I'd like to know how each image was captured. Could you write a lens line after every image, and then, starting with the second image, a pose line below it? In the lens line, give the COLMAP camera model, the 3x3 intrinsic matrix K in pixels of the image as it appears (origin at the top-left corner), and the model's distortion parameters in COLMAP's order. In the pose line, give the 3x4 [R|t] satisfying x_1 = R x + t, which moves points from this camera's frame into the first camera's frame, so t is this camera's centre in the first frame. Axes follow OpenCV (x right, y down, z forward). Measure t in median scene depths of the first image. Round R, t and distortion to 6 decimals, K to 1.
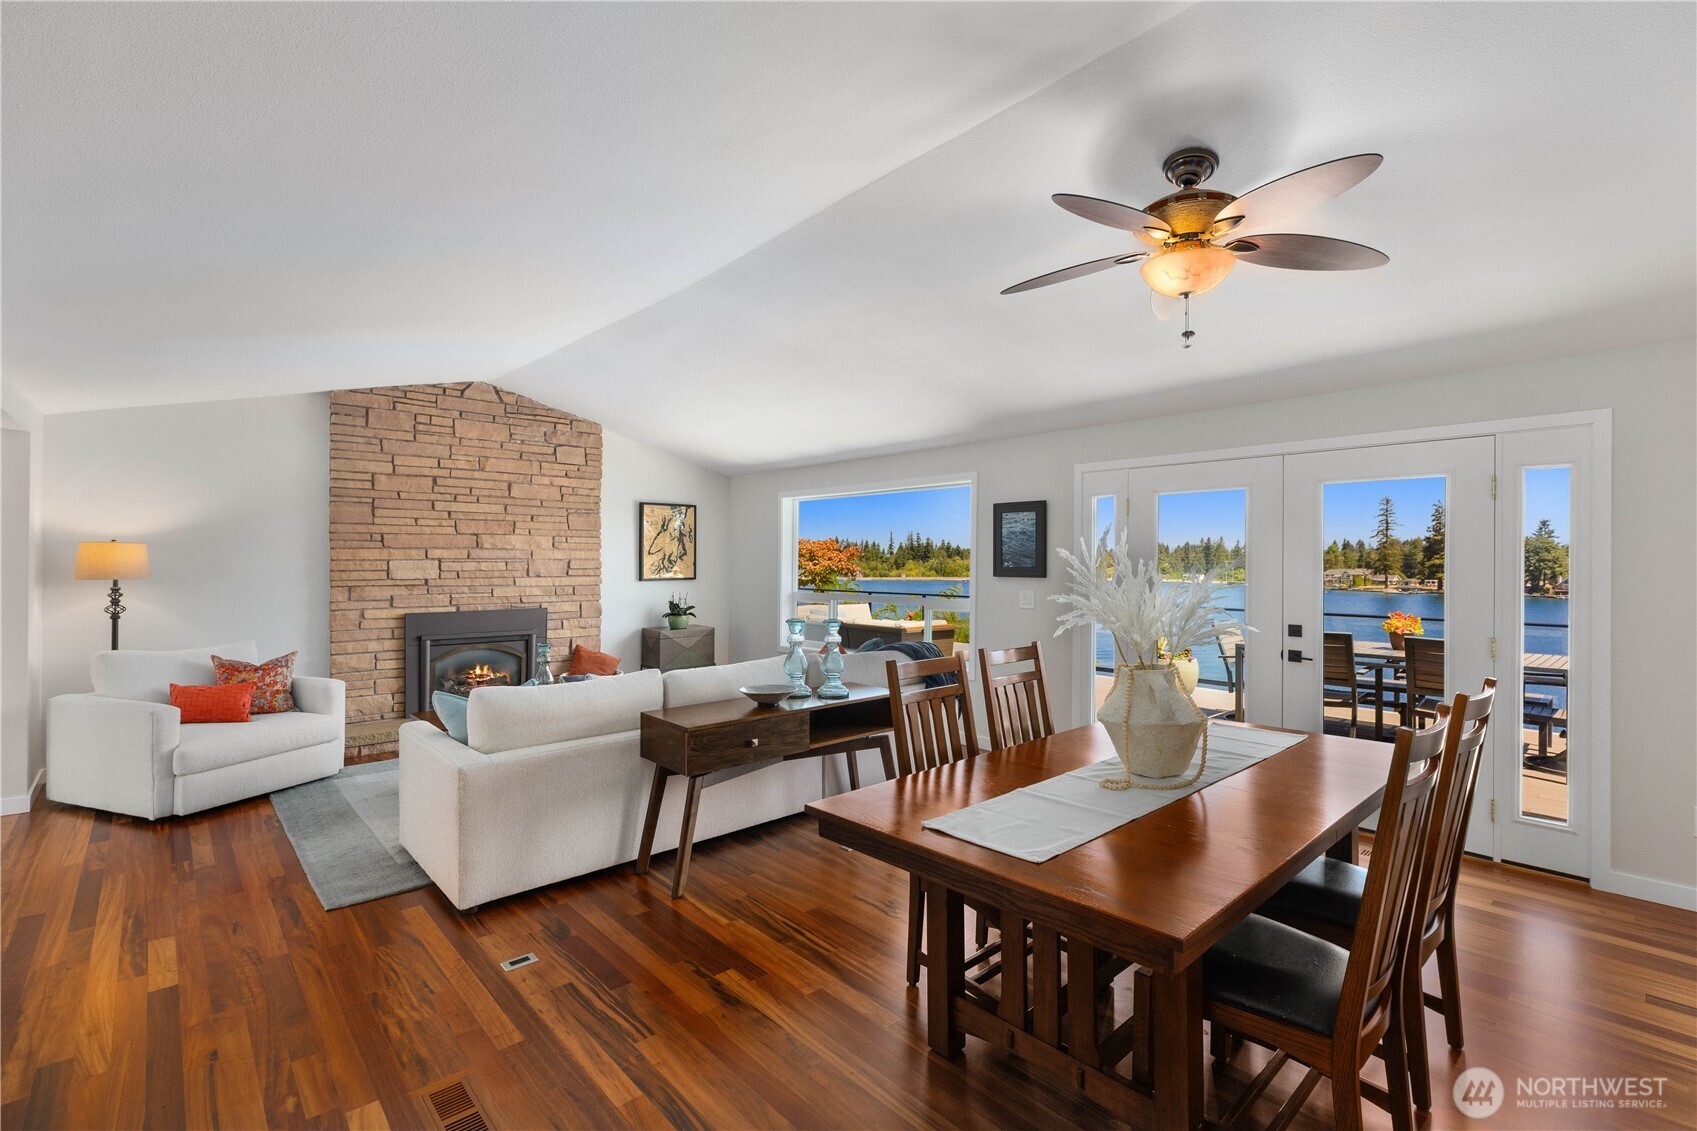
lens RADIAL K [[758.9, 0, 851.6], [0, 758.9, 560.5], [0, 0, 1]] dist [0.003033, 0.001091]
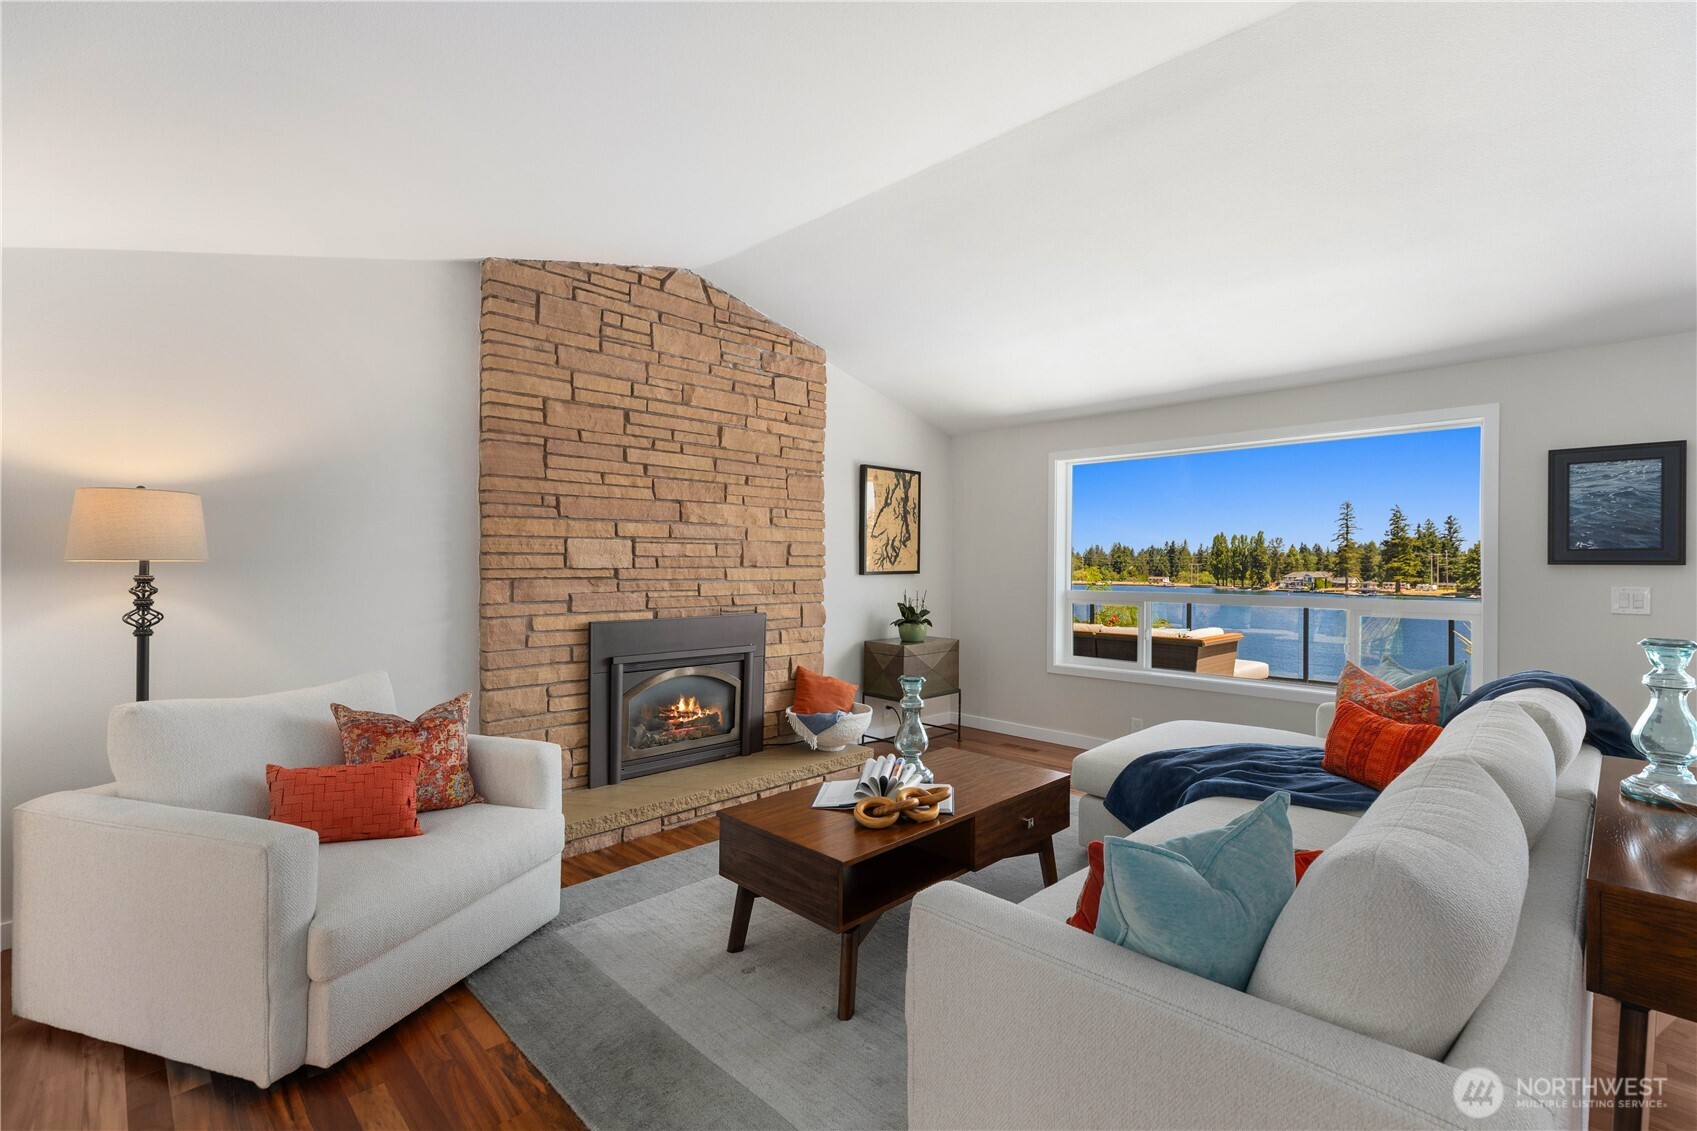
lens RADIAL K [[758.9, 0, 854.5], [0, 758.9, 563.3], [0, 0, 1]] dist [0.003033, 0.001091]
pose [[0.998983, 0.002316, 0.045021, -0.380079], [-0.002354, 0.999997, 0.000787, 0.018752], [-0.045019, -0.000893, 0.998986, 0.343311]]
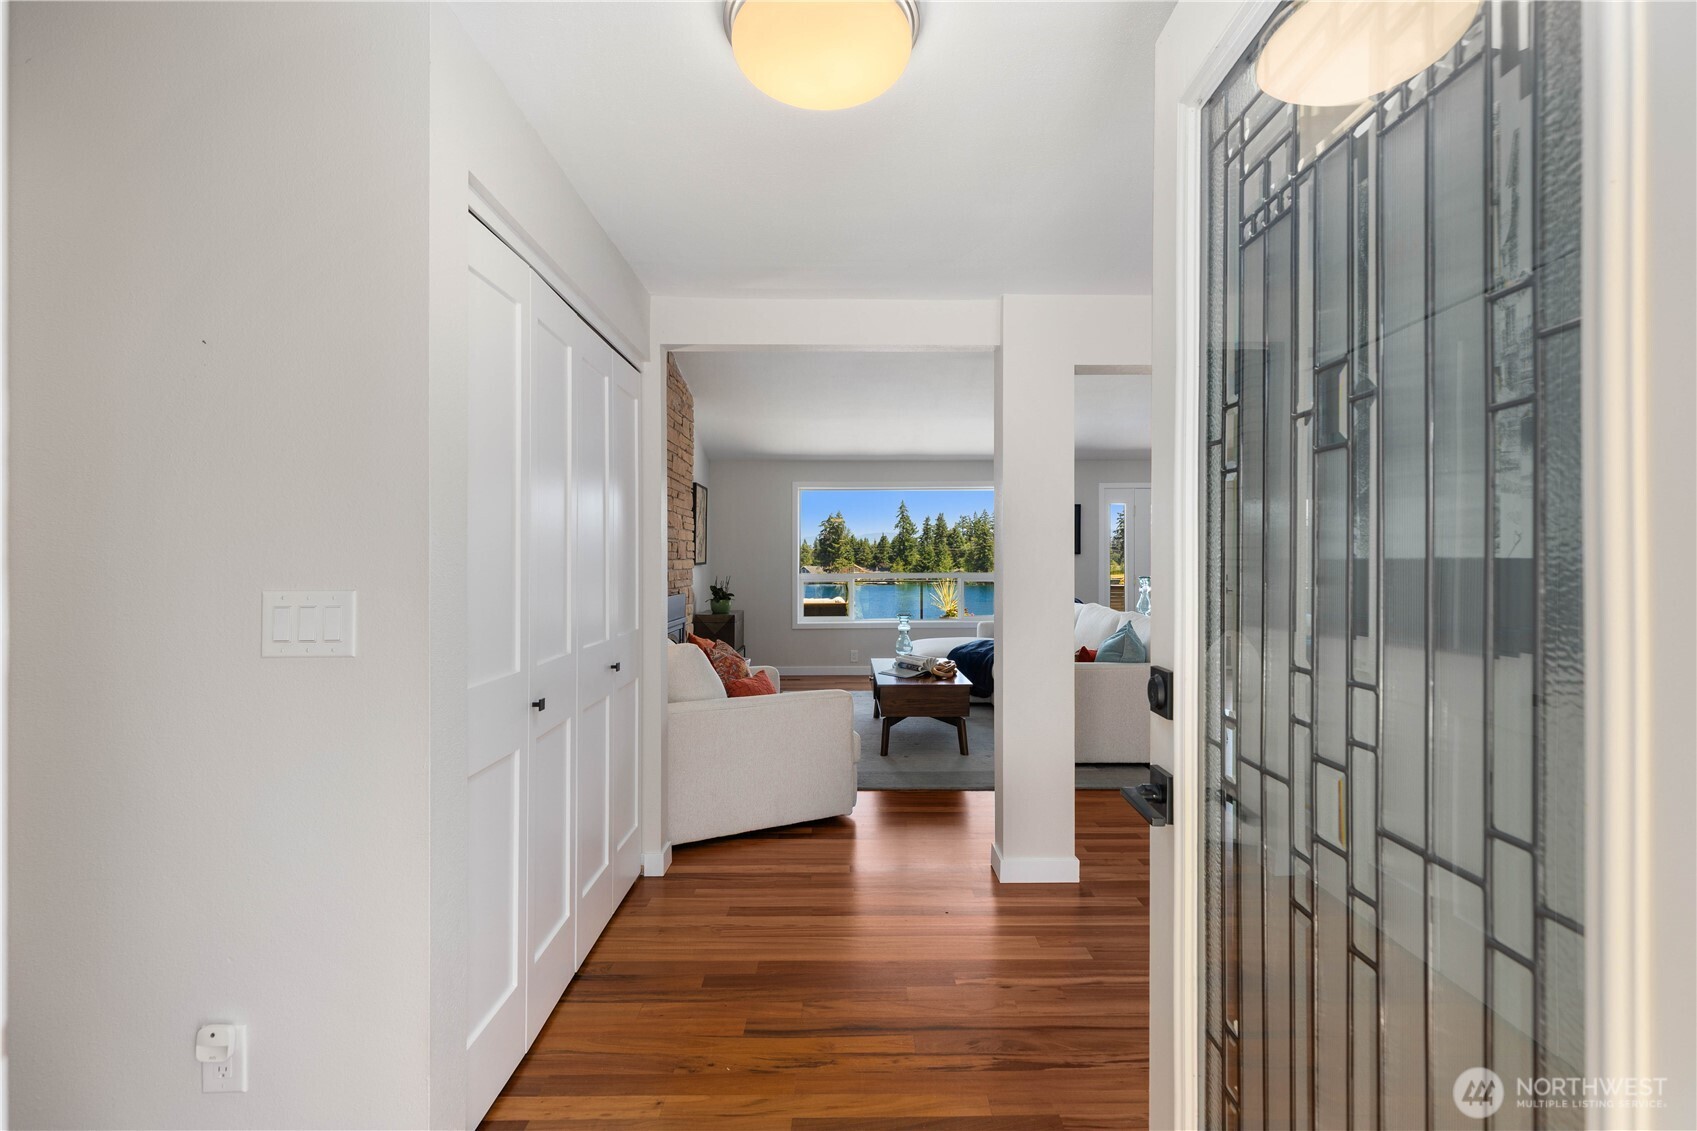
lens RADIAL K [[758.9, 0, 844.1], [0, 758.9, 575.4], [0, 0, 1]] dist [0.003033, 0.001091]
pose [[0.678681, -0.021482, 0.734119, -1.021354], [0.004032, 0.999666, 0.025525, 0.019577], [-0.734422, -0.014363, 0.678541, 0.252327]]
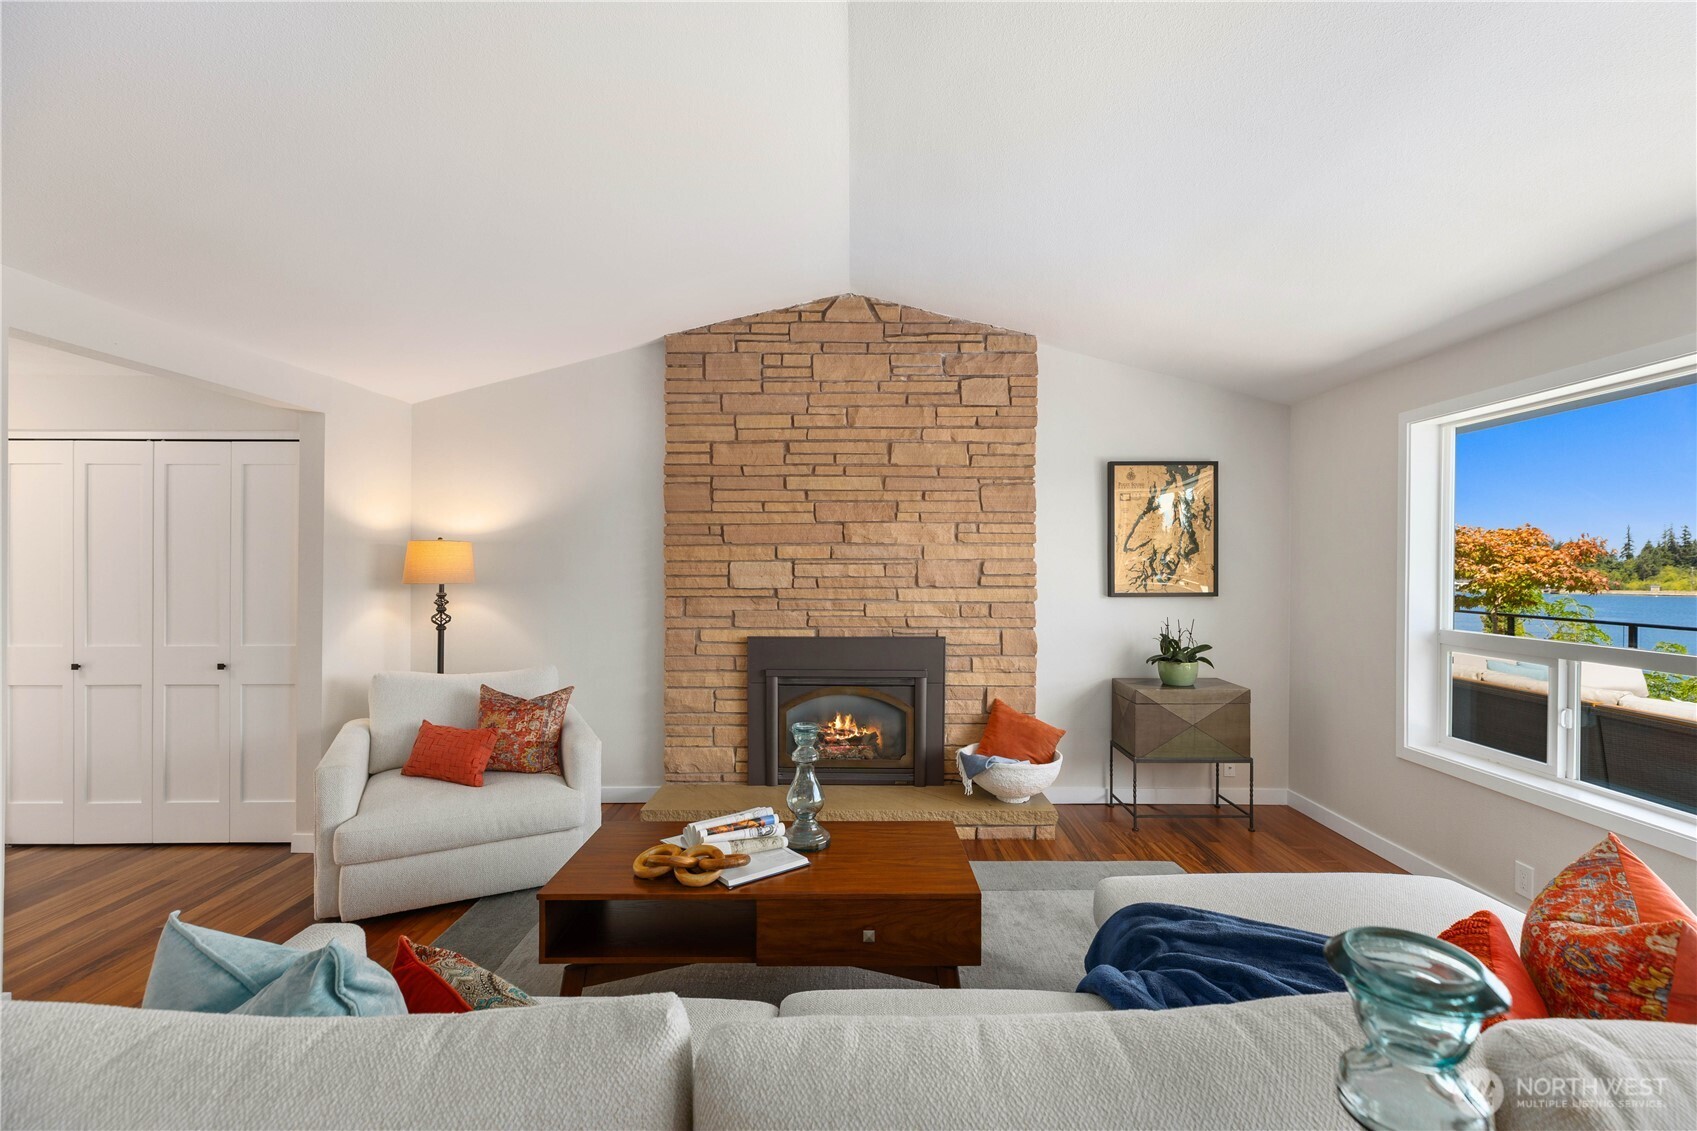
lens RADIAL K [[758.9, 0, 854.6], [0, 758.9, 566.0], [0, 0, 1]] dist [0.003033, 0.001091]
pose [[0.738344, -0.001831, -0.674422, -0.034757], [0.000848, 0.999998, -0.001788, 0.005031], [0.674423, 0.000748, 0.738344, 0.522851]]
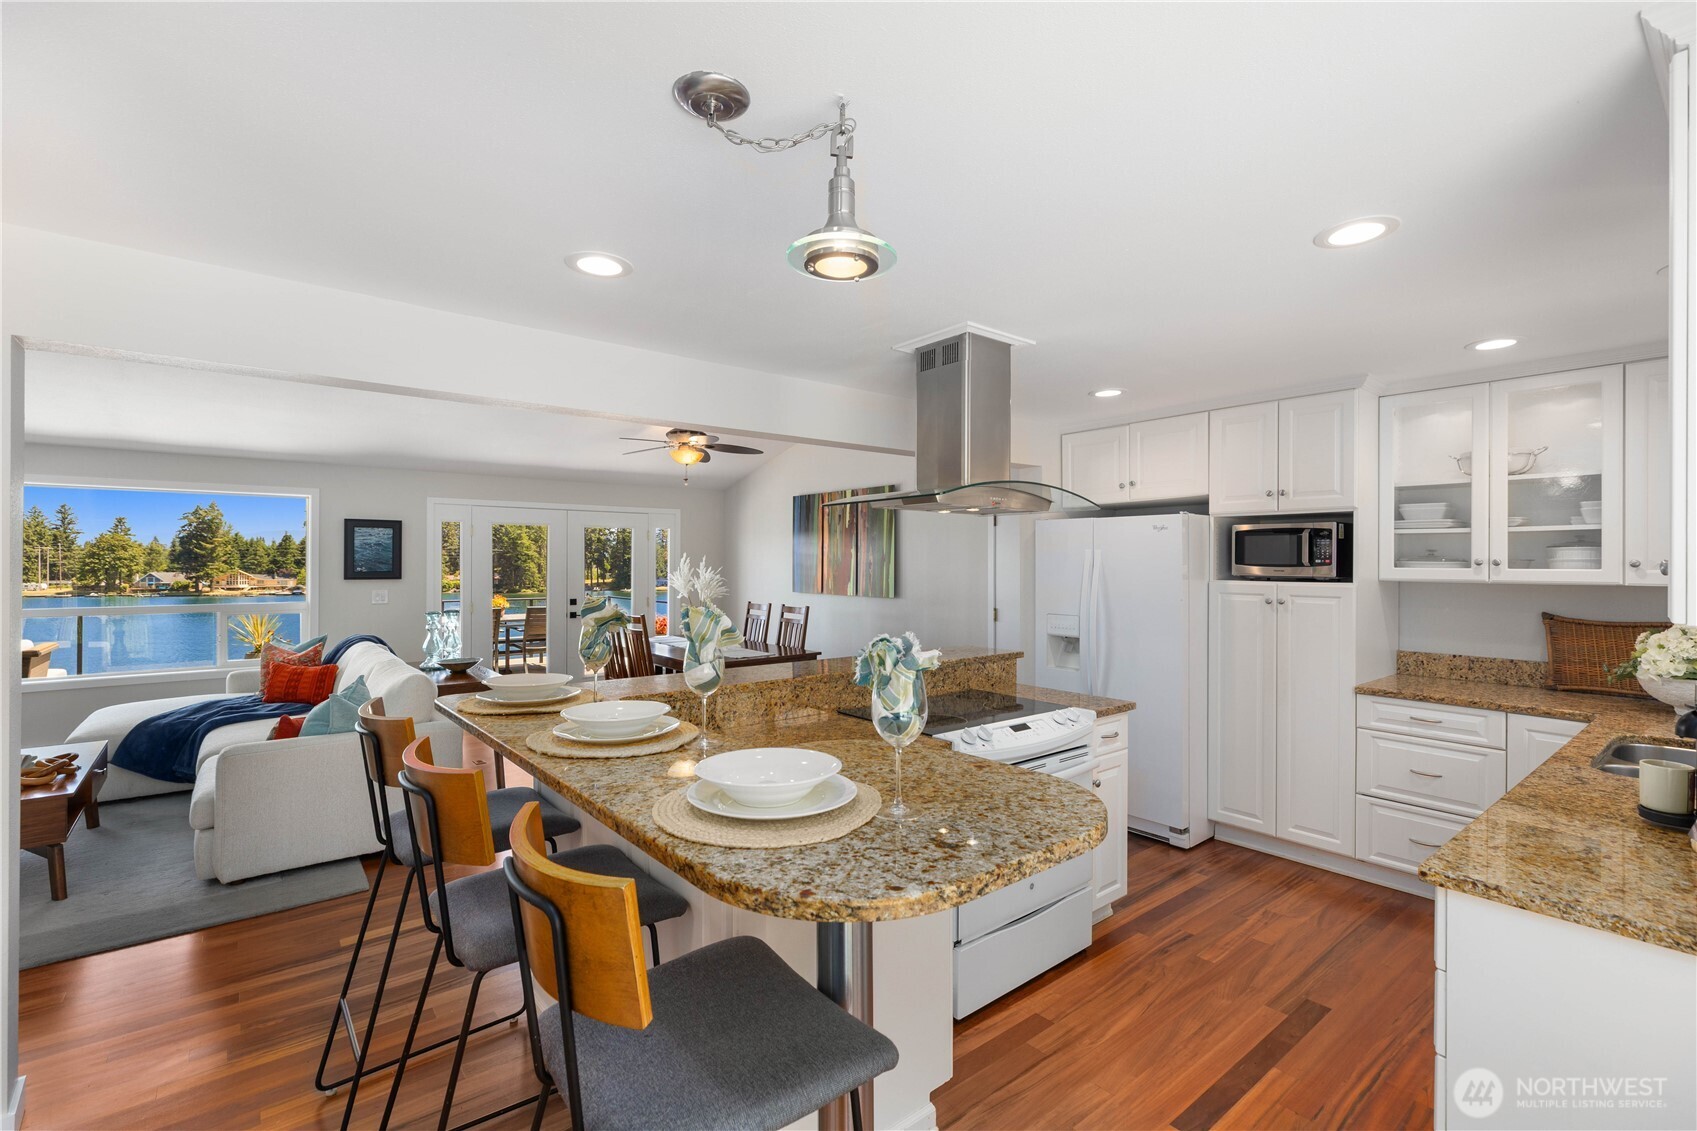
lens RADIAL K [[758.9, 0, 856.0], [0, 758.9, 559.1], [0, 0, 1]] dist [0.003033, 0.001091]
pose [[0.054375, 0.003302, 0.998515, -0.860446], [-0.003544, 0.999989, -0.003114, -0.009263], [-0.998514, -0.003369, 0.054386, 0.116273]]
